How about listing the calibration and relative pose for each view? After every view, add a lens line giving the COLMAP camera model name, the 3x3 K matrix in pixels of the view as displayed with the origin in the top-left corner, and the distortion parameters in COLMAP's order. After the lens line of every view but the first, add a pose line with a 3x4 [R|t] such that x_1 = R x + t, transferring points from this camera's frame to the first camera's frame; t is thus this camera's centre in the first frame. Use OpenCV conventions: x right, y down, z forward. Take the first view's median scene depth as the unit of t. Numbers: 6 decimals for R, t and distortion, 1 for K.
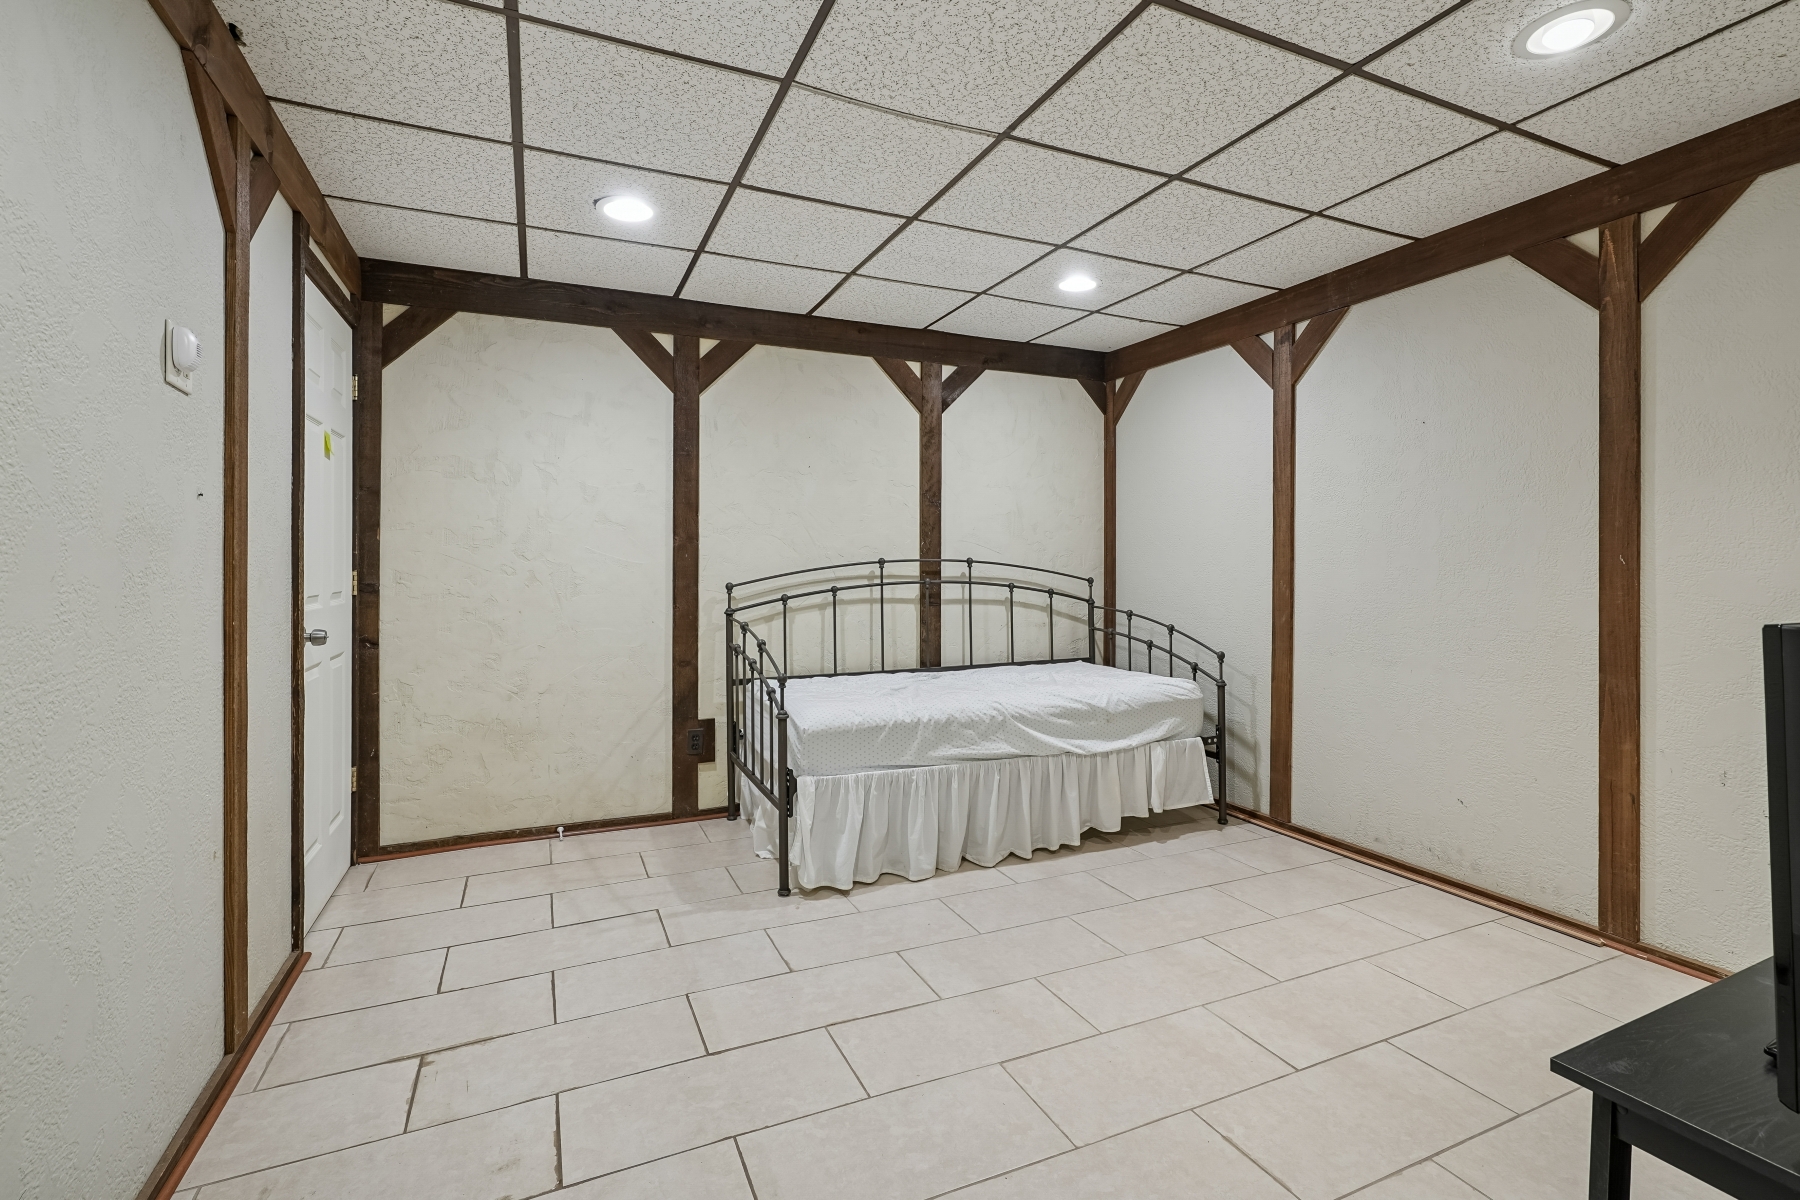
lens RADIAL K [[821.1, 0, 927.6], [0, 821.1, 575.3], [0, 0, 1]] dist [0.005032, 0.001445]
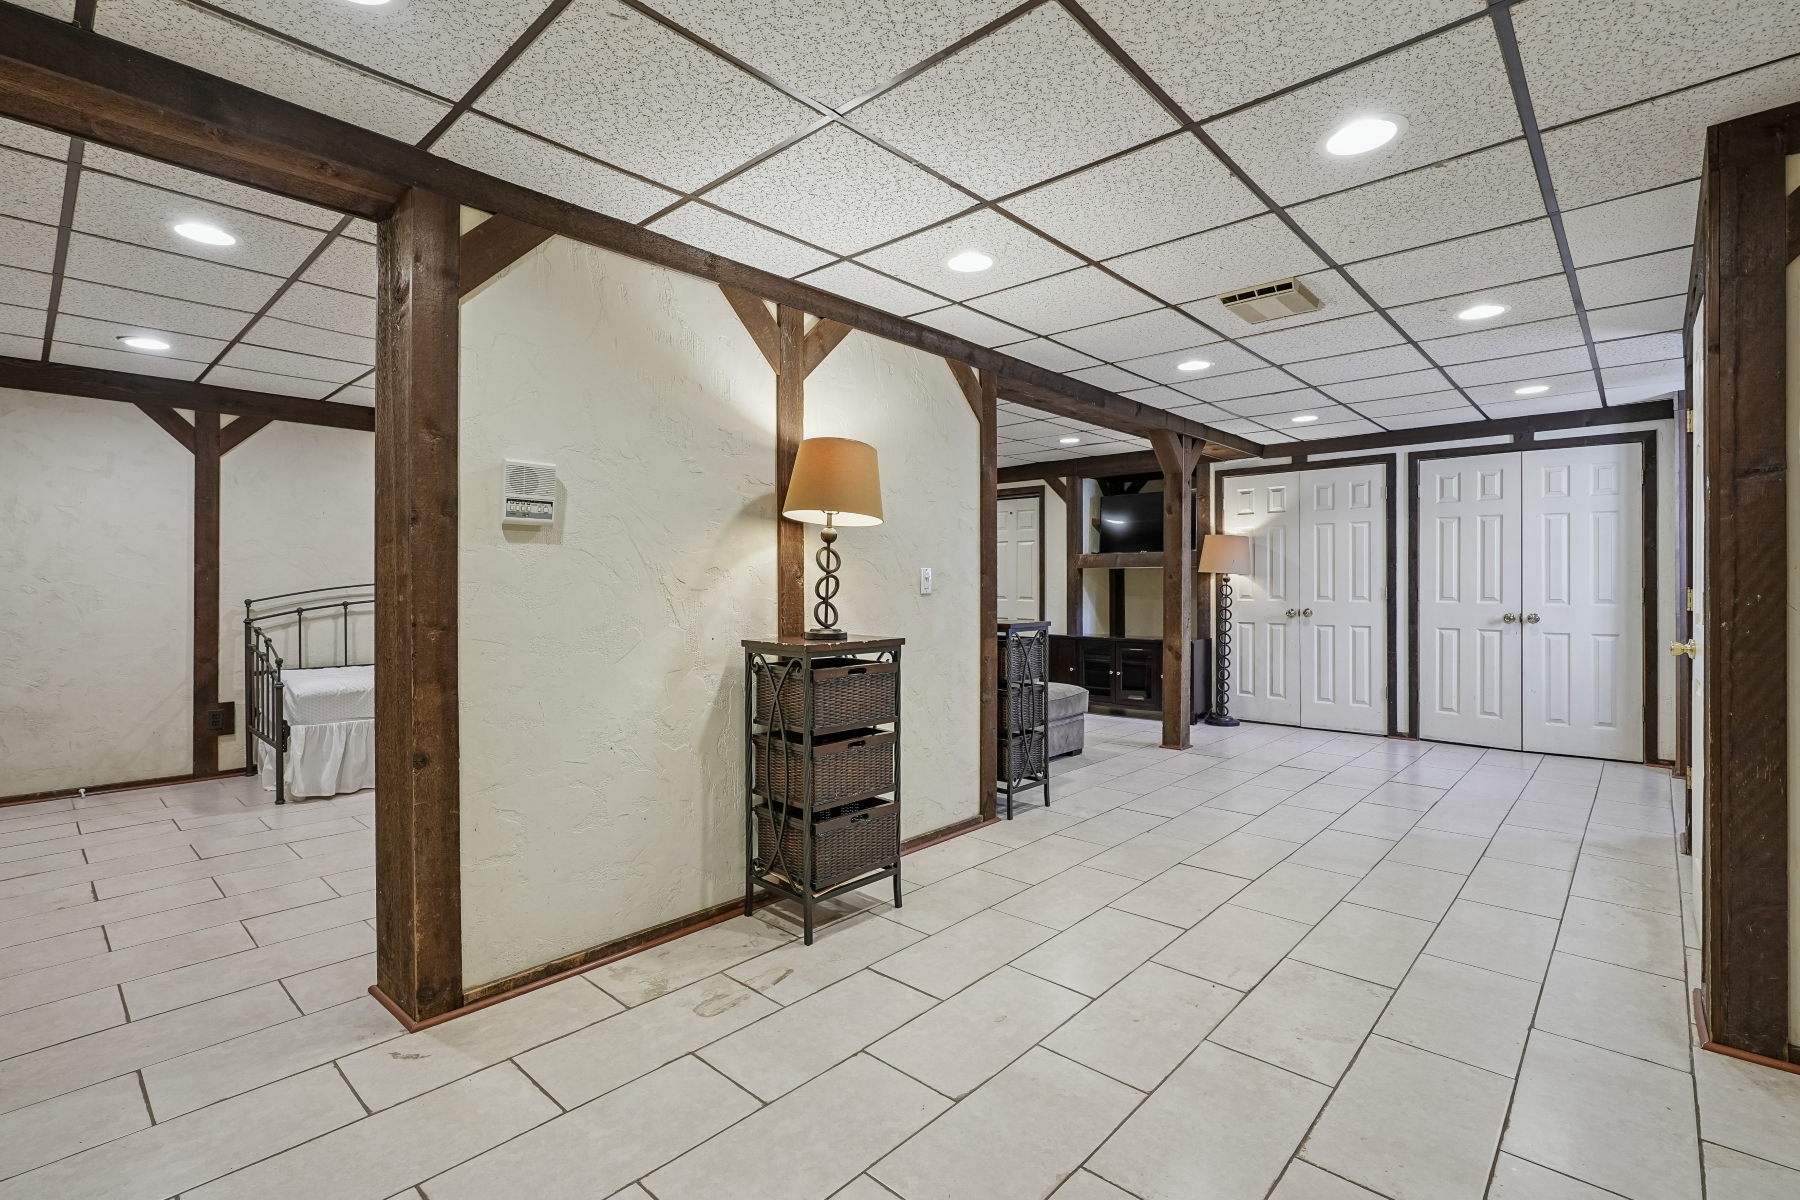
lens RADIAL K [[821.1, 0, 910.7], [0, 821.1, 590.1], [0, 0, 1]] dist [0.005032, 0.001445]
pose [[0.925932, -0.000560, 0.377689, 0.255159], [0.001283, 0.999998, -0.001662, -0.002163], [-0.377687, 0.002023, 0.925931, -0.660699]]
